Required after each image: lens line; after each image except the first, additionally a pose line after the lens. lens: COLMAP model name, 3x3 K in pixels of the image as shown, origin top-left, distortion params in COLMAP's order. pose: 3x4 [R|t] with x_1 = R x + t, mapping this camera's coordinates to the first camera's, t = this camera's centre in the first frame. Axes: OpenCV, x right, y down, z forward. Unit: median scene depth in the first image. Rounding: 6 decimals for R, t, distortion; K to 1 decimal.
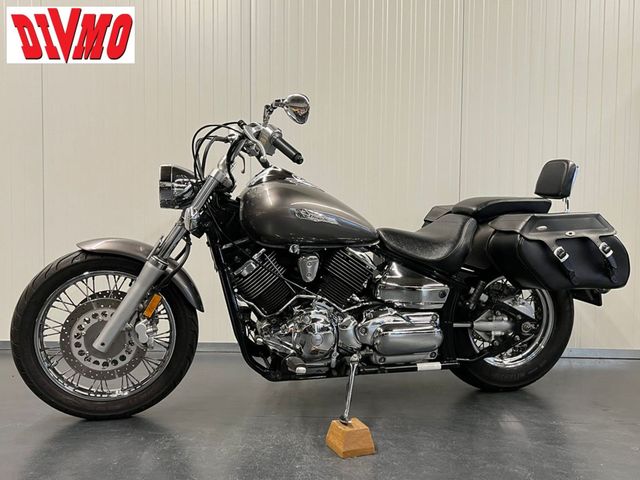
lens RADIAL K [[574.9, 0, 320.0], [0, 574.9, 240.0], [0, 0, 1]] dist [0.147649, -0.318735]
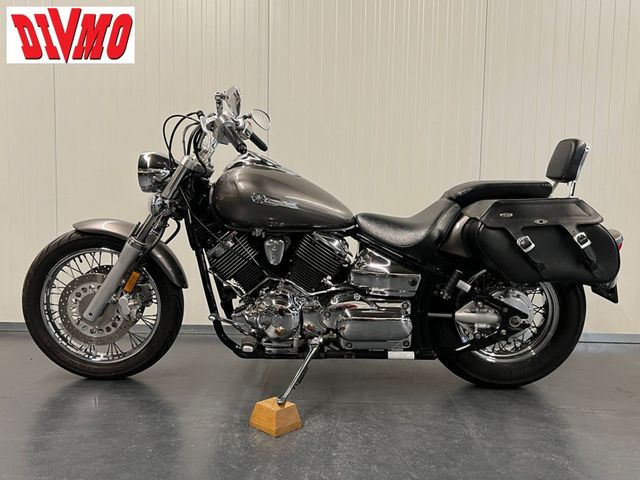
lens RADIAL K [[574.9, 0, 320.0], [0, 574.9, 240.0], [0, 0, 1]] dist [0.147649, -0.318735]
pose [[0.966177, 0.023277, -0.256827, 0.315396], [-0.014590, 0.999257, 0.035681, -0.009347], [0.257467, -0.030727, 0.965799, 0.028745]]
